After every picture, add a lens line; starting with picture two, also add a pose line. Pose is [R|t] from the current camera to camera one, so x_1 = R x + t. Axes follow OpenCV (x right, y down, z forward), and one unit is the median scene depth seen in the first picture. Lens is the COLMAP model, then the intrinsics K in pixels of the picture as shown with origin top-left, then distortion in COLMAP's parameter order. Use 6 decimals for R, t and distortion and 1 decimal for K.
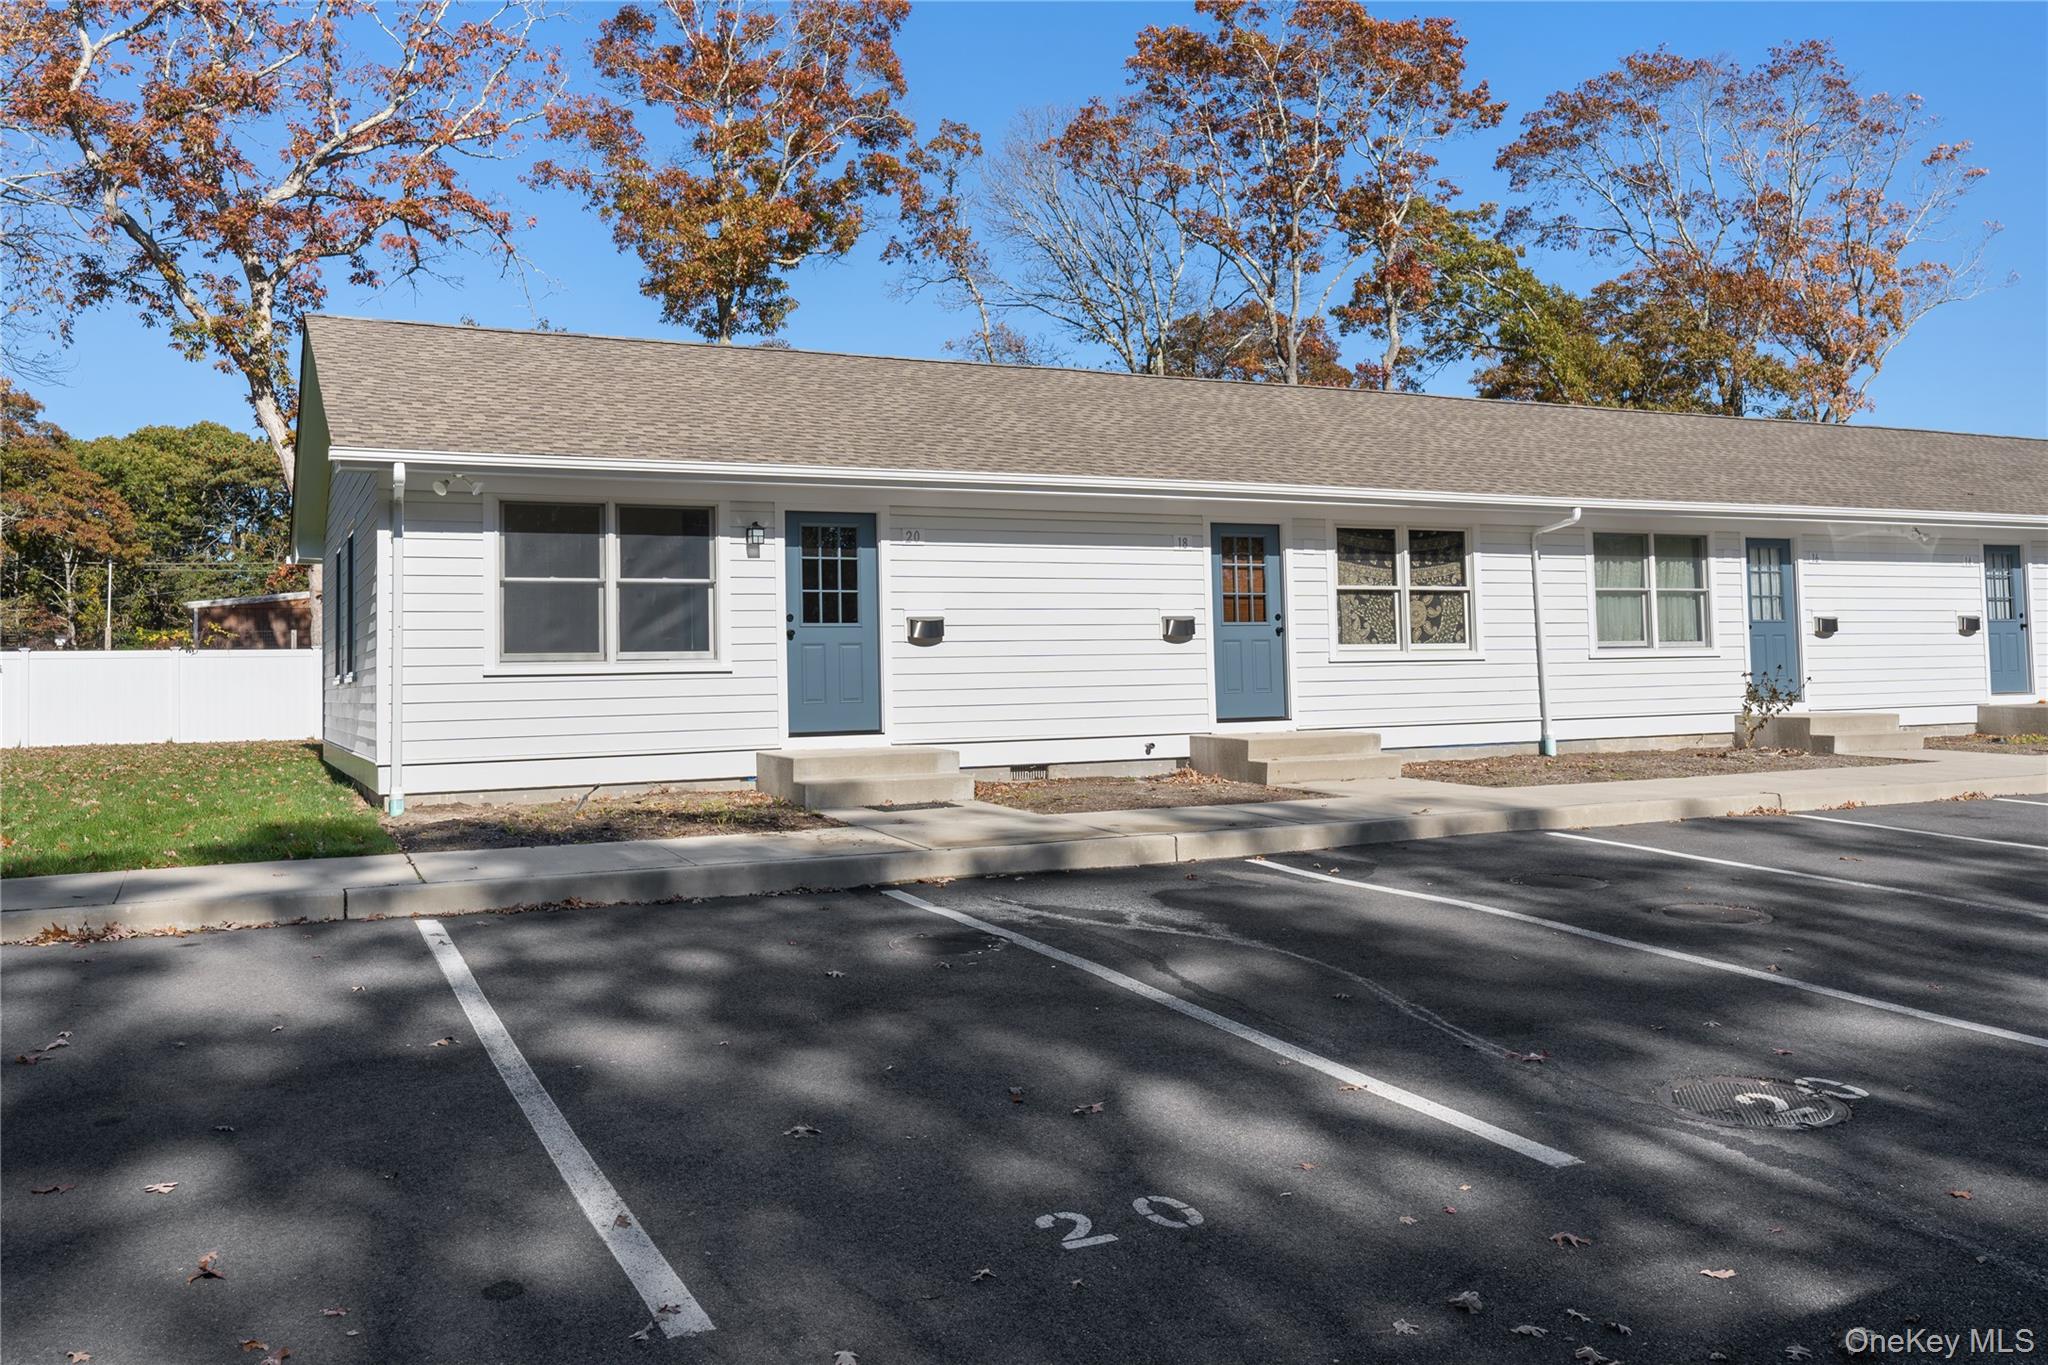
lens RADIAL K [[1637.7, 0, 1028.8], [0, 1637.7, 607.7], [0, 0, 1]] dist [0.005333, 0.002416]
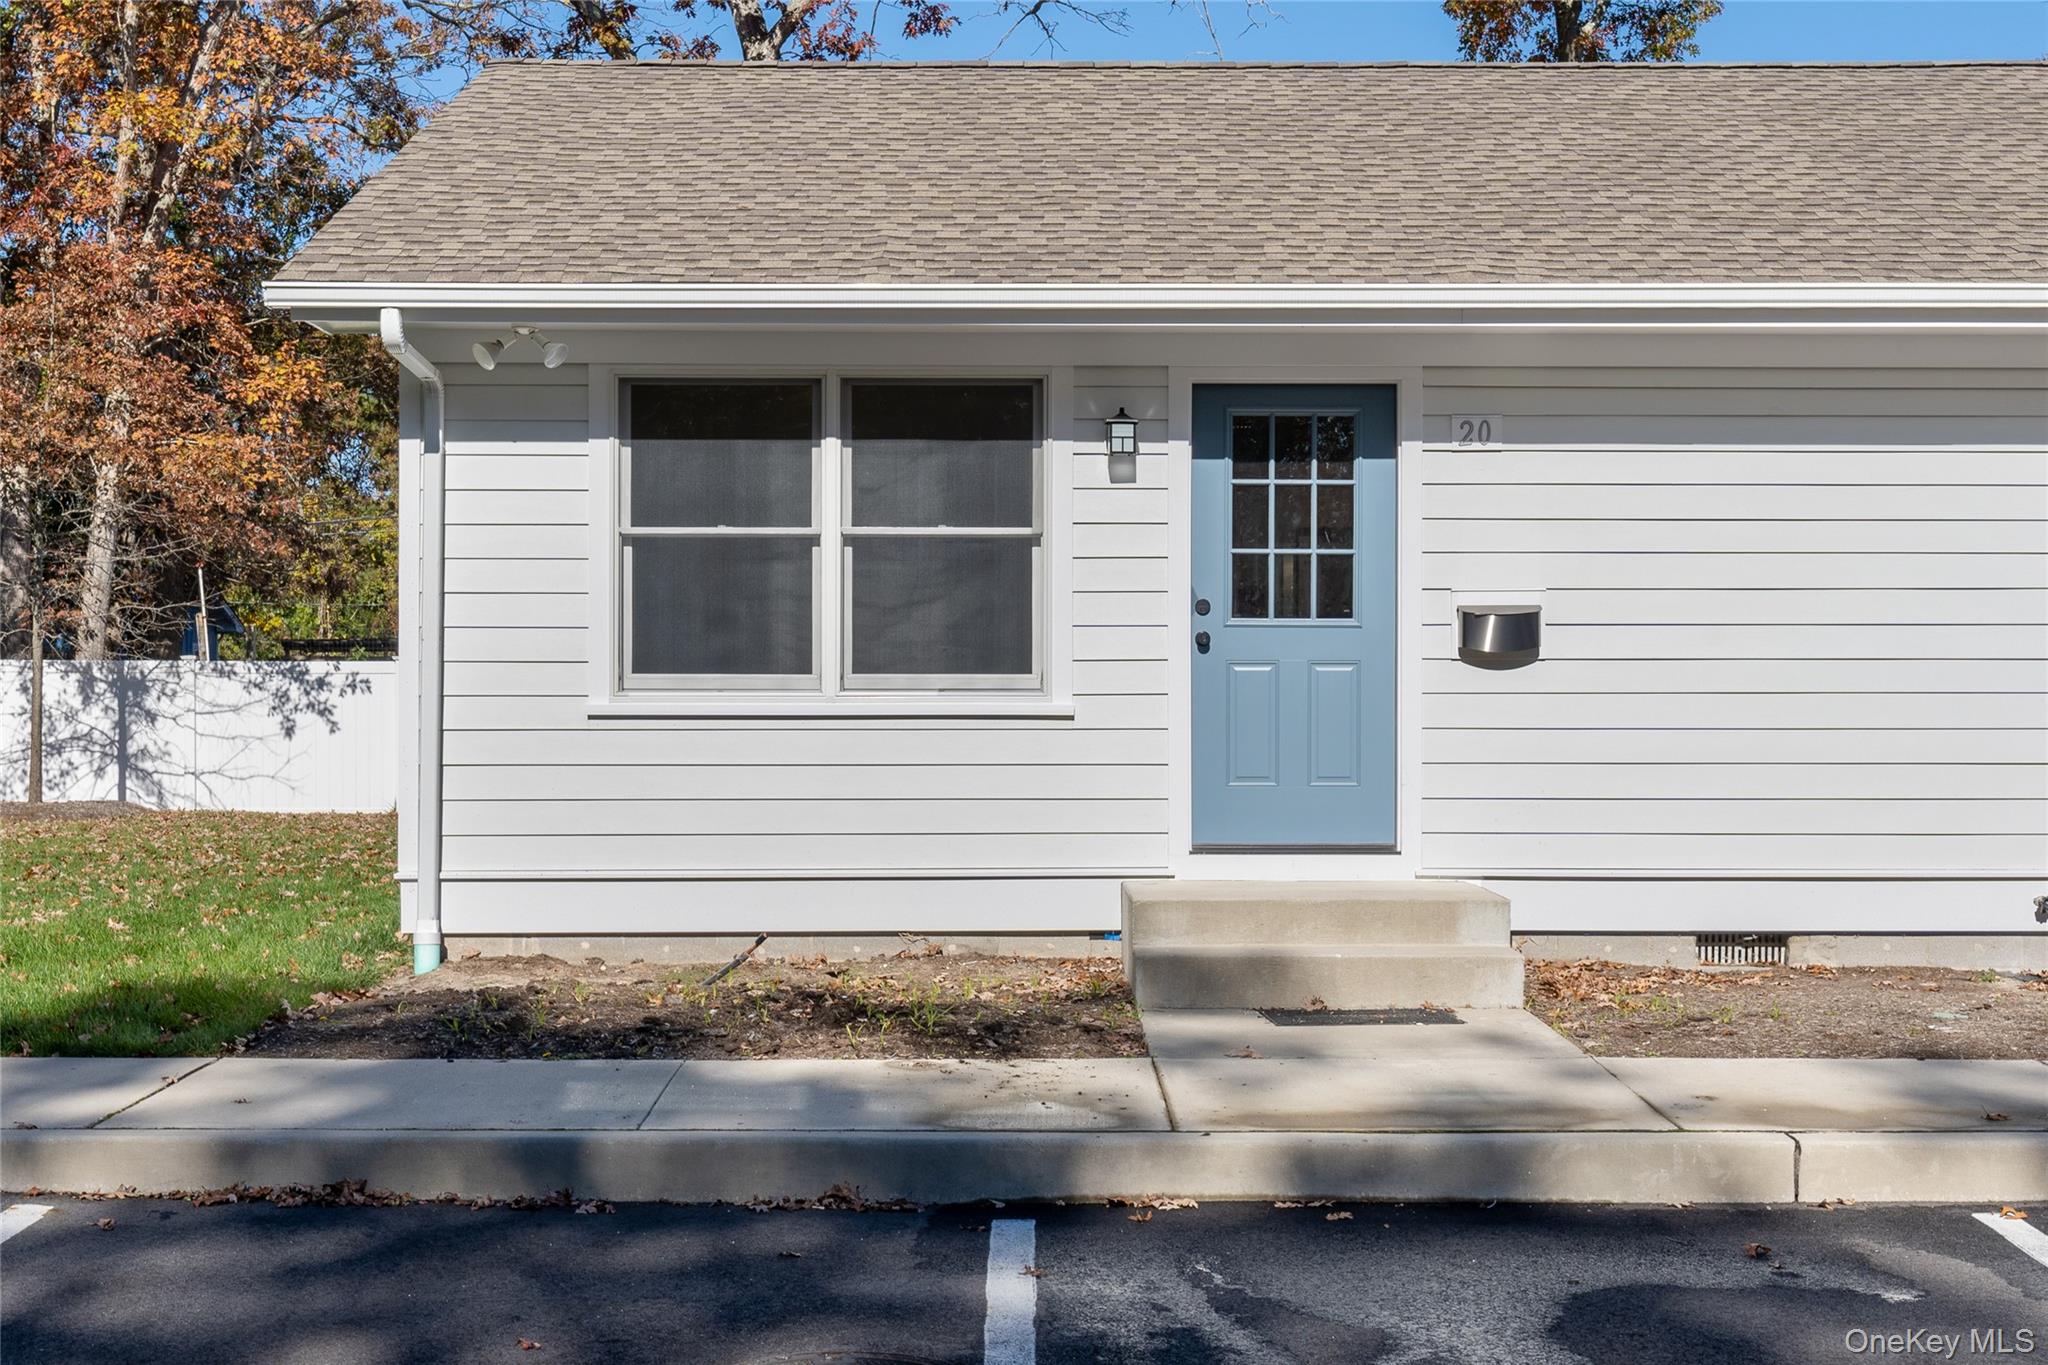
lens RADIAL K [[2865.1, 0, 1029.4], [0, 2865.1, 785.1], [0, 0, 1]] dist [-0.001300, 0.002194]
pose [[0.902530, 0.028840, -0.429661, 0.161325], [-0.000501, 0.997824, 0.065926, 0.002747], [0.430627, -0.059285, 0.900581, 0.201821]]
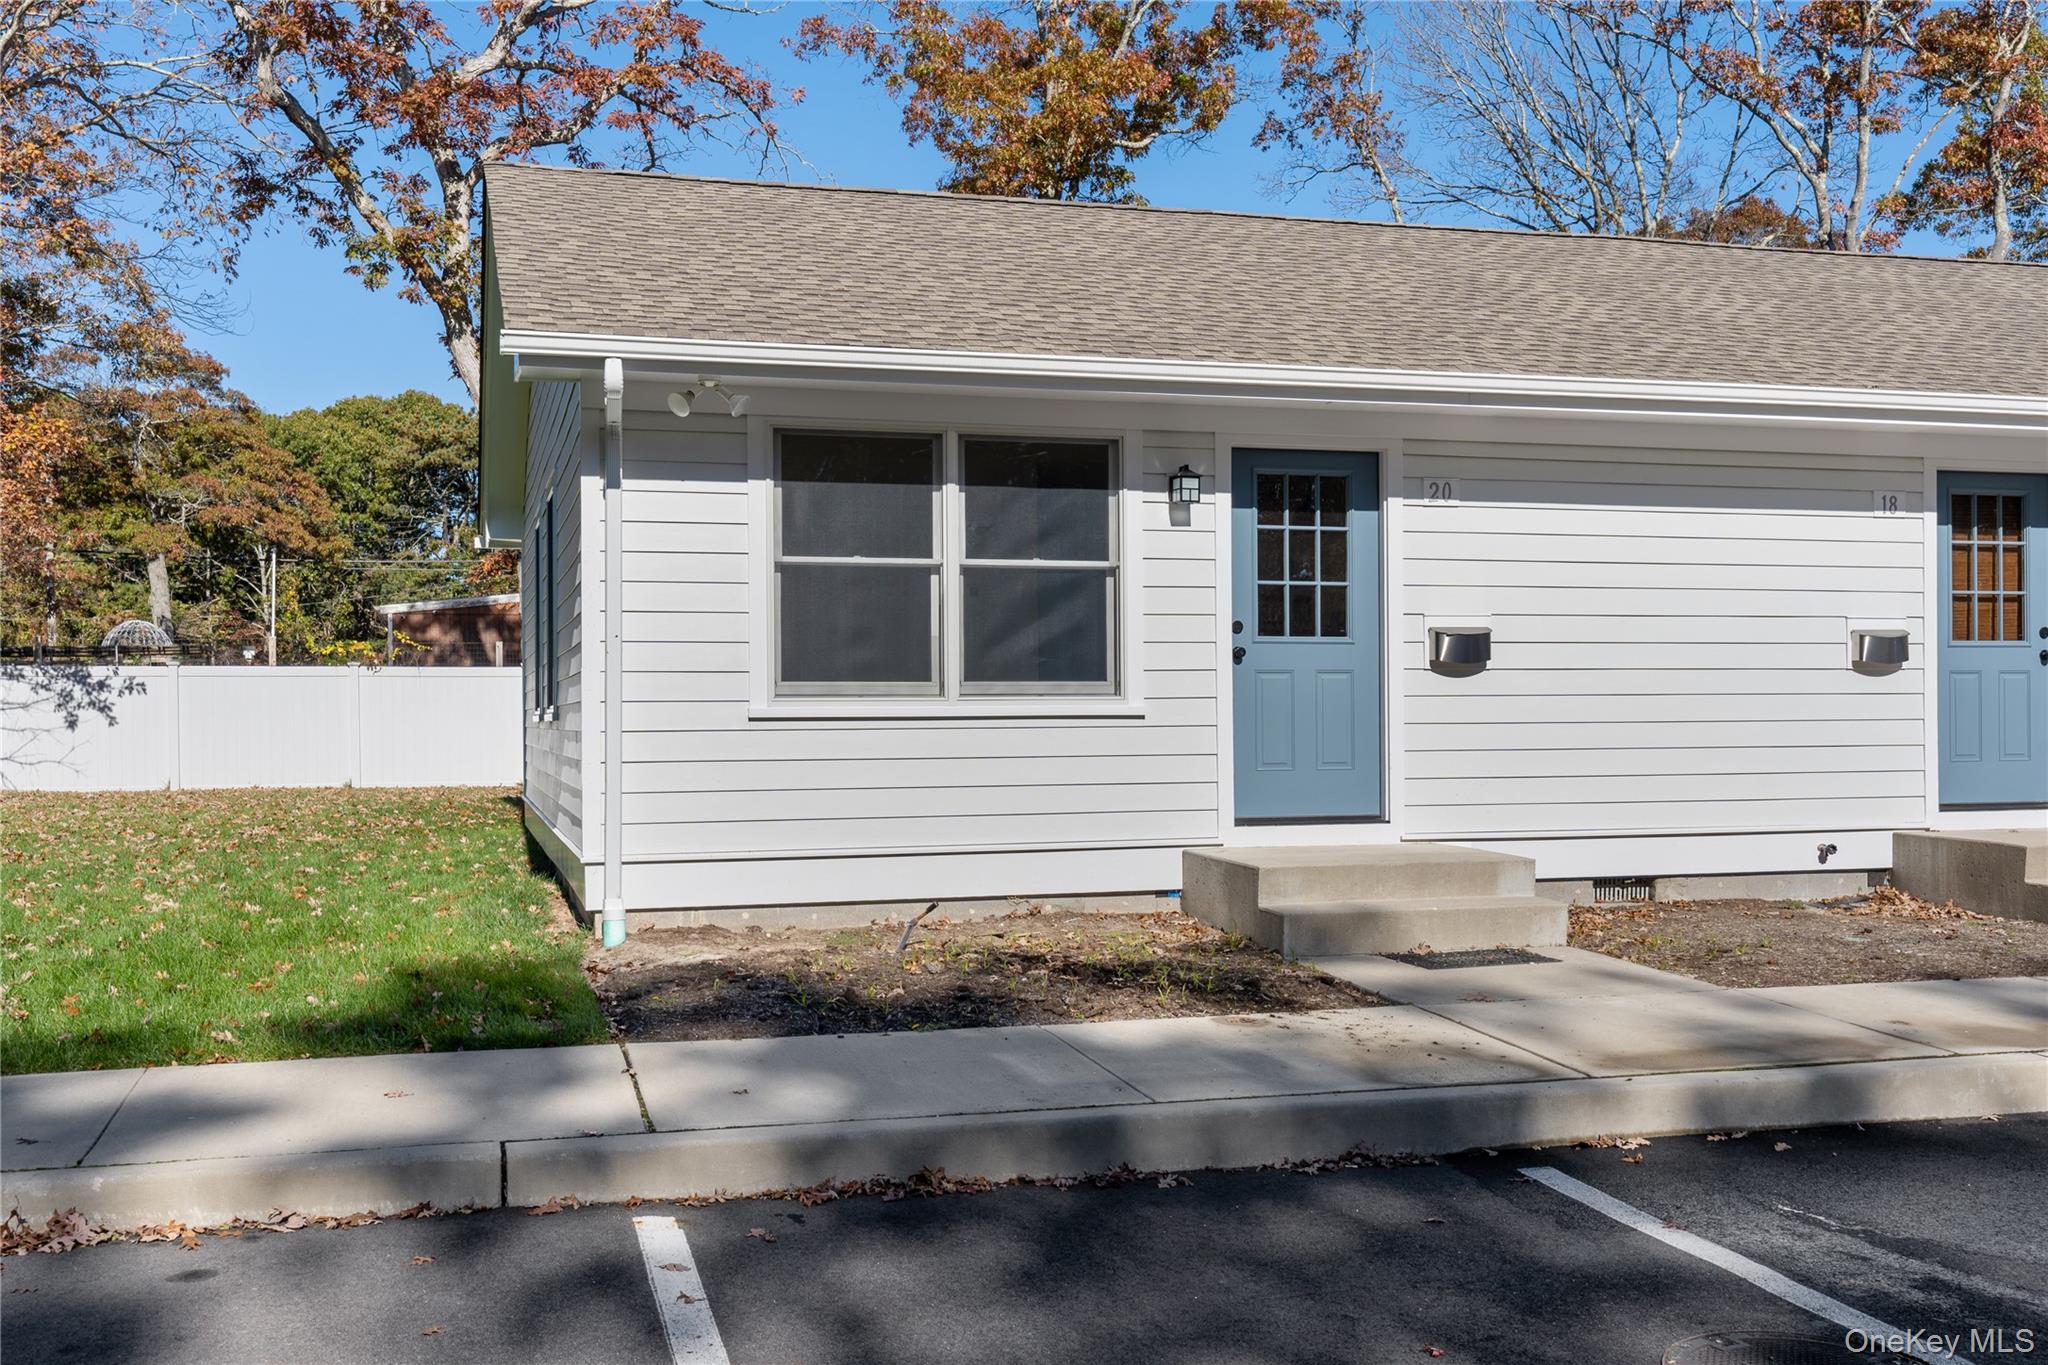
lens RADIAL K [[2021.3, 0, 1029.5], [0, 2021.3, 743.2], [0, 0, 1]] dist [0.011025, 0.028950]
pose [[0.984527, 0.017056, -0.174402, -0.085179], [-0.006569, 0.998145, 0.060530, 0.004024], [0.175111, -0.058448, 0.982812, 0.240582]]
